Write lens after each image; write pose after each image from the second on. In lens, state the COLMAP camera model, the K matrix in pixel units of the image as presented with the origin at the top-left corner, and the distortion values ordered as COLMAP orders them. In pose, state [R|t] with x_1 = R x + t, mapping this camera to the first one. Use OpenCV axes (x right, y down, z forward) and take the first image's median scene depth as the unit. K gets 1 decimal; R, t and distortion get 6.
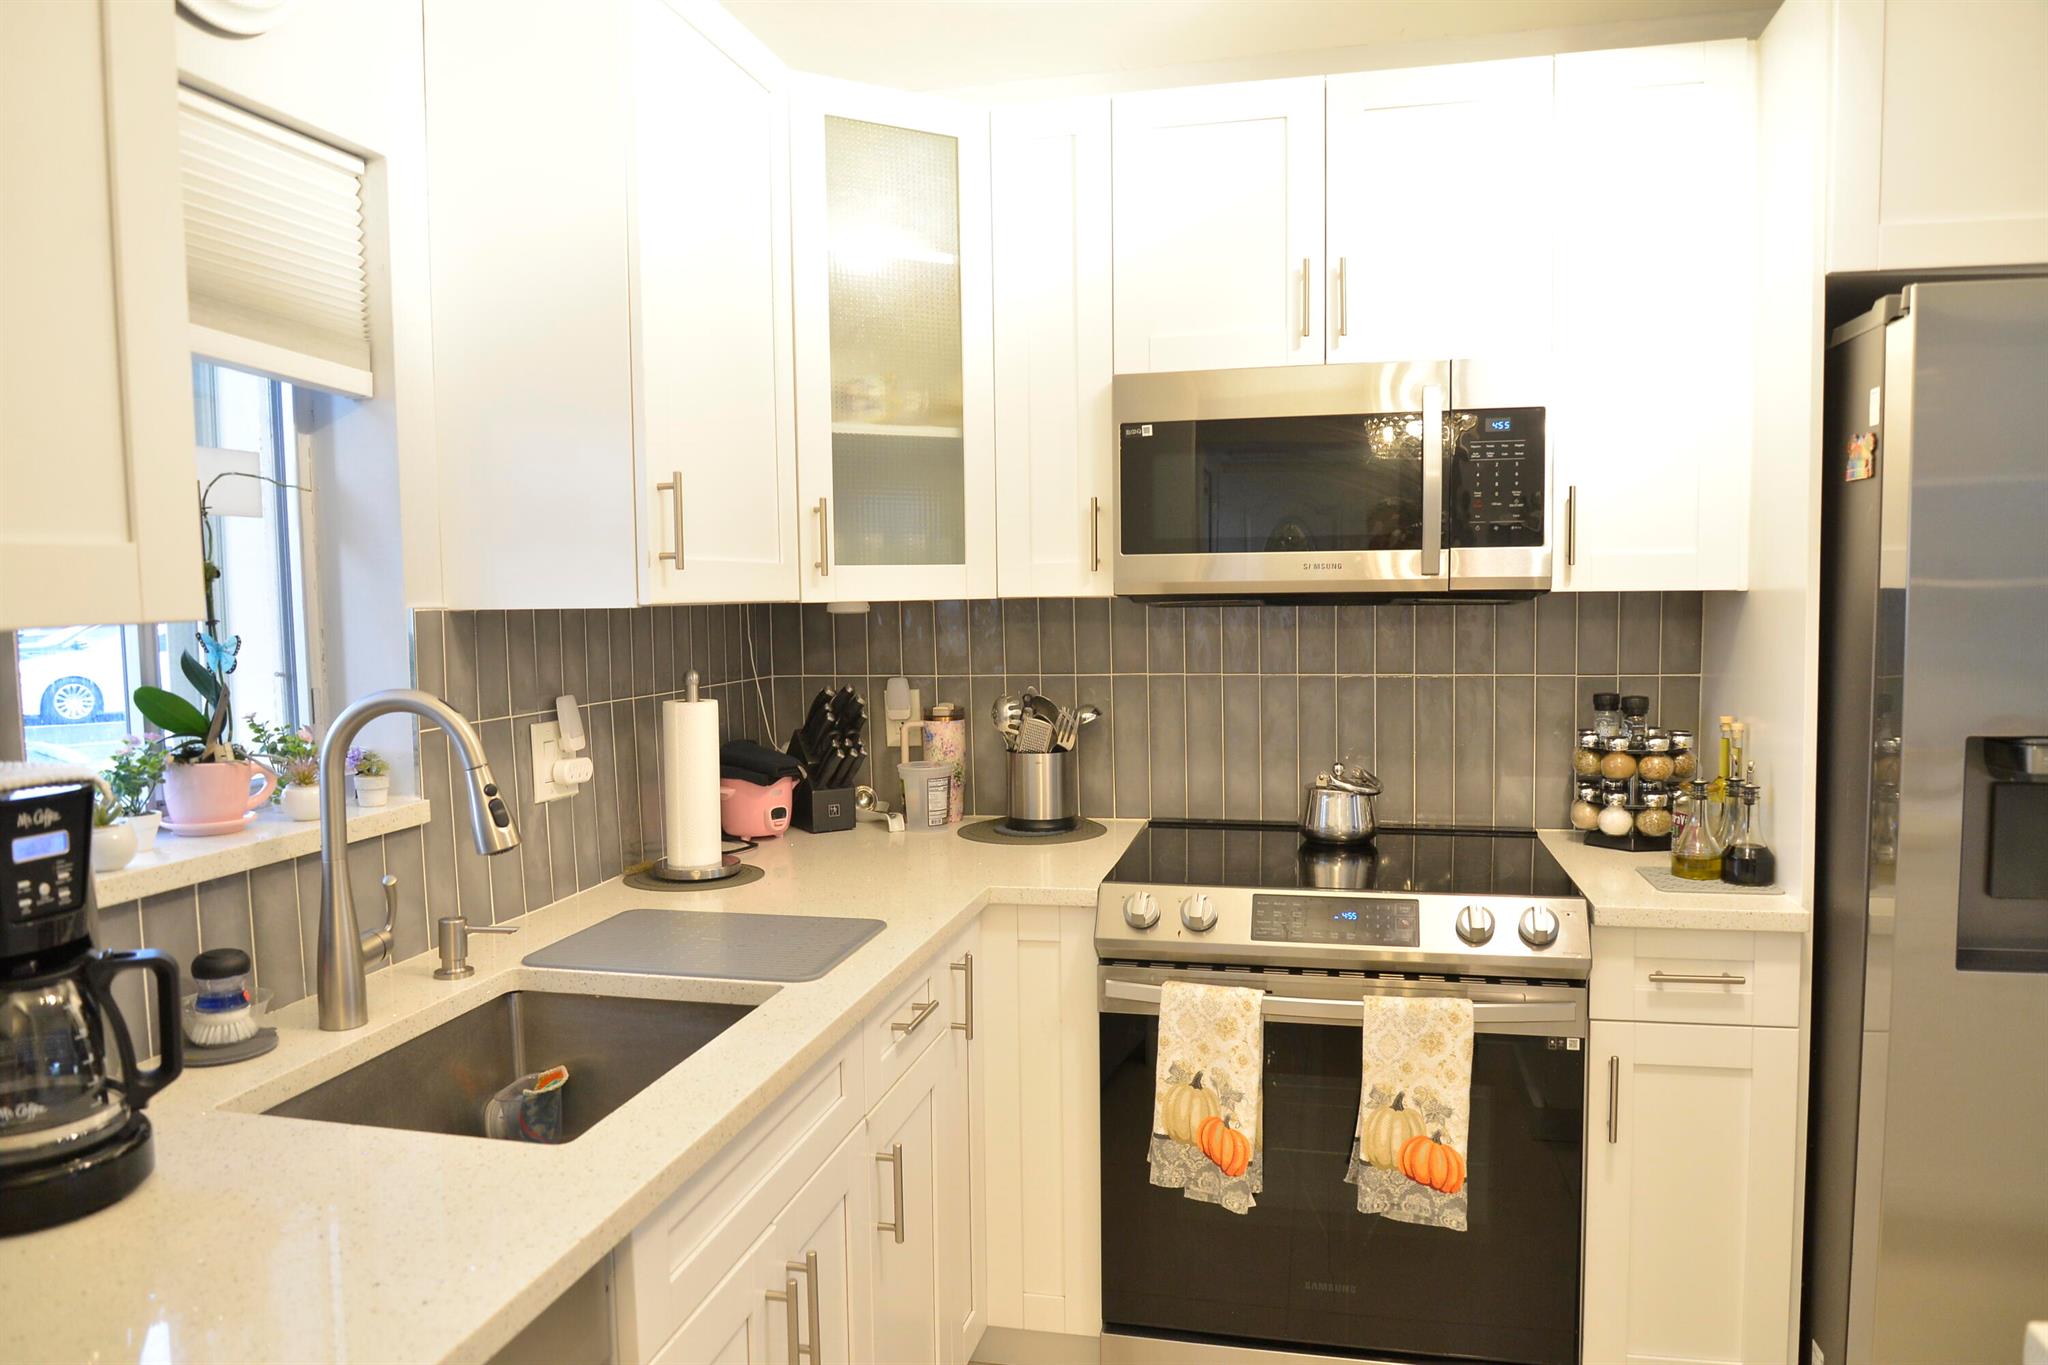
lens RADIAL K [[1416.1, 0, 1026.0], [0, 1416.1, 691.6], [0, 0, 1]] dist [-0.001463, -0.005103]
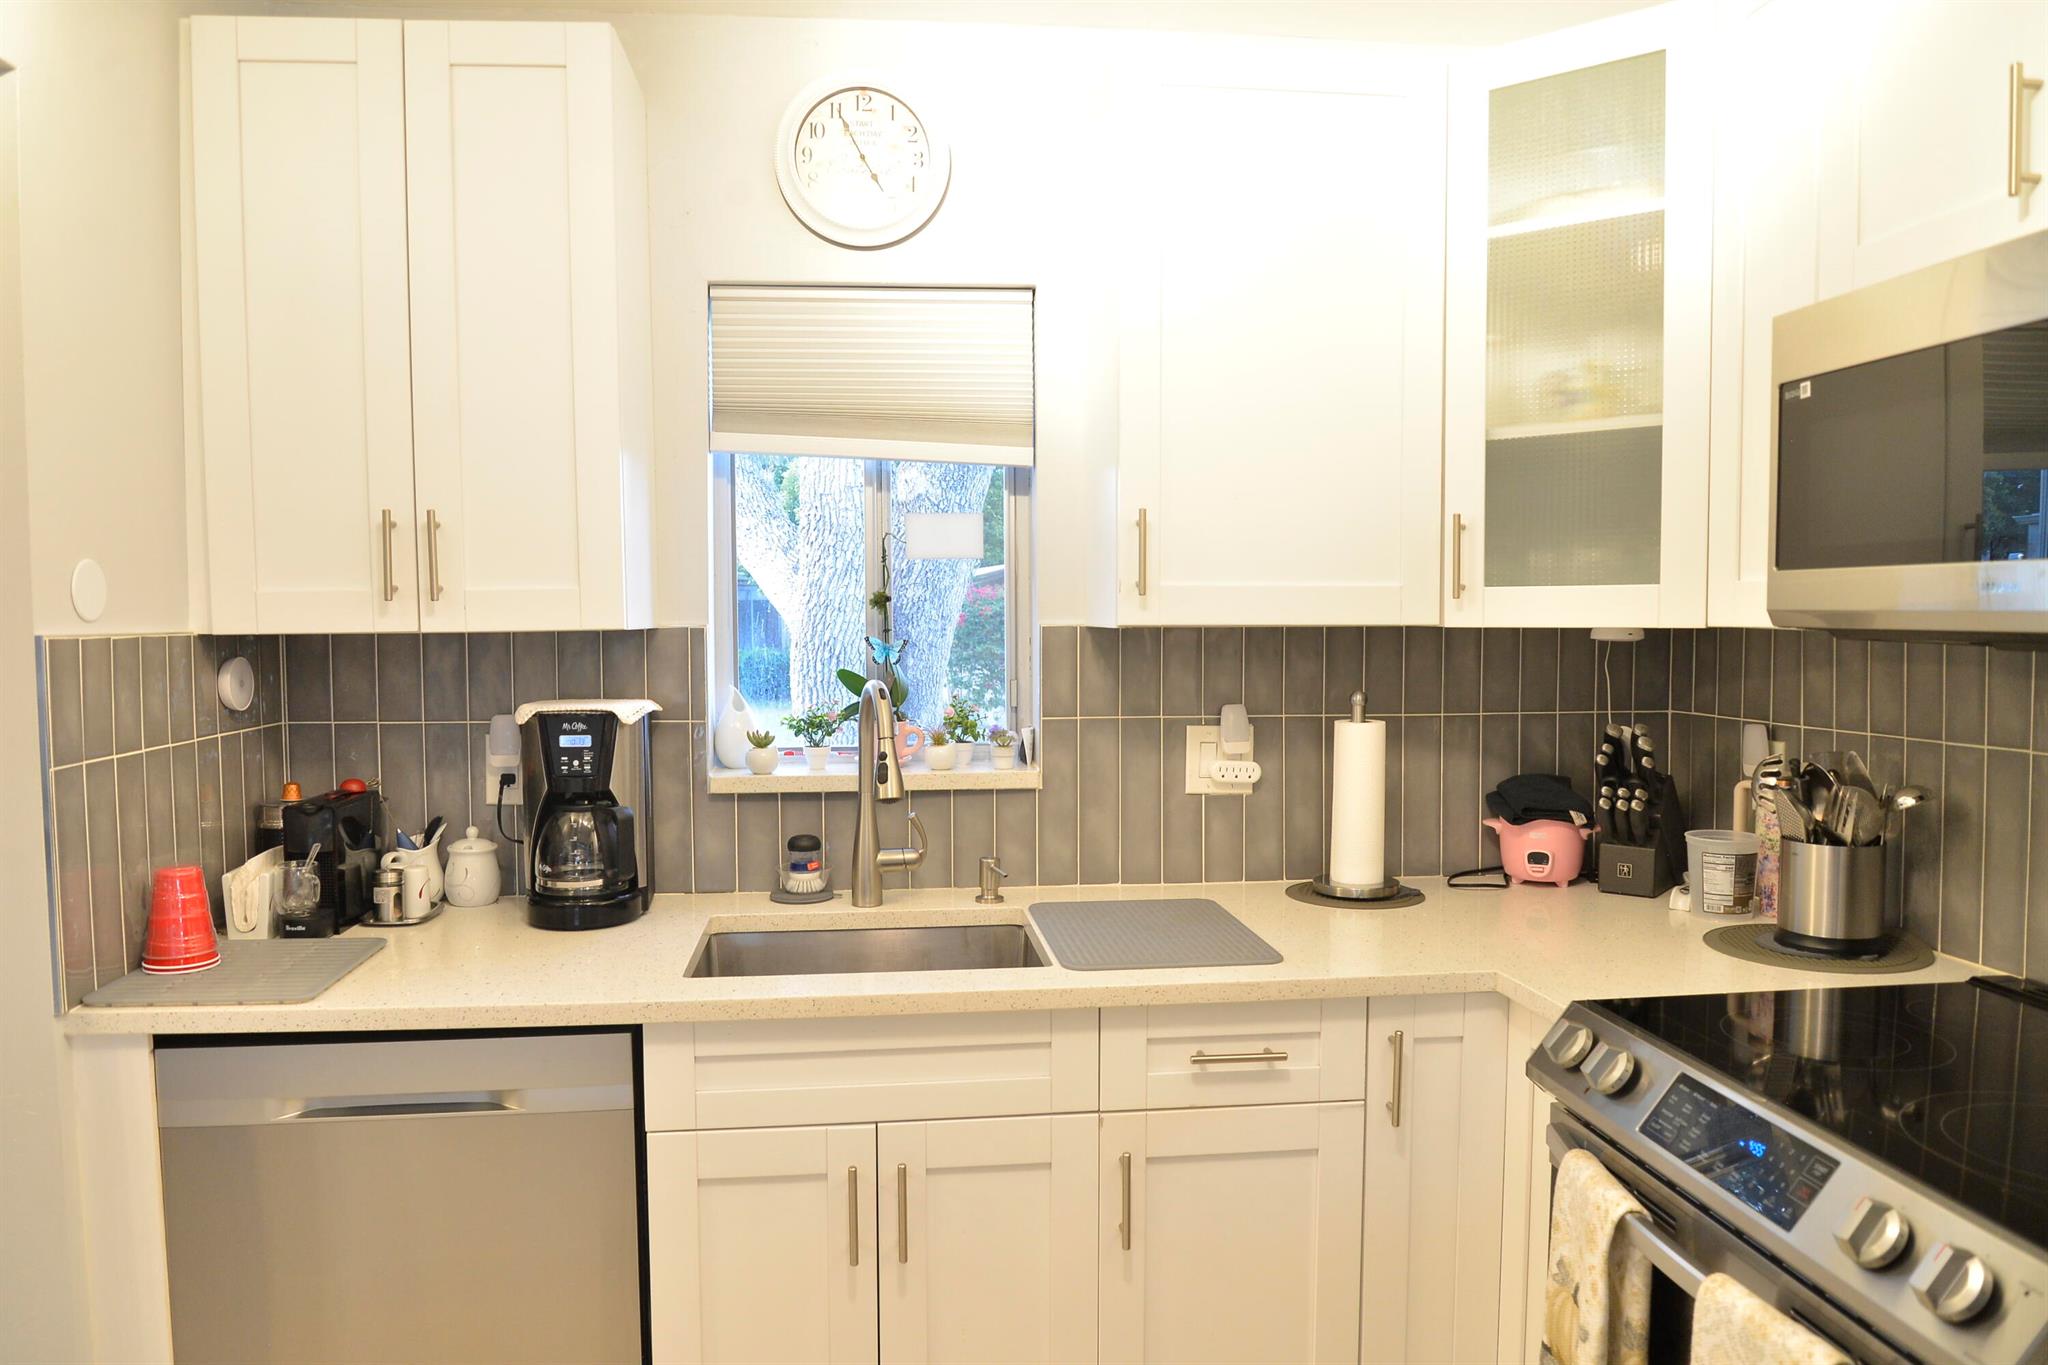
lens RADIAL K [[1416.1, 0, 1026.0], [0, 1416.1, 691.6], [0, 0, 1]] dist [-0.001463, -0.005103]
pose [[0.334246, 0.065679, -0.940194, 0.696092], [-0.070874, 0.996496, 0.044416, -0.046586], [0.939817, 0.051790, 0.337730, 0.470078]]
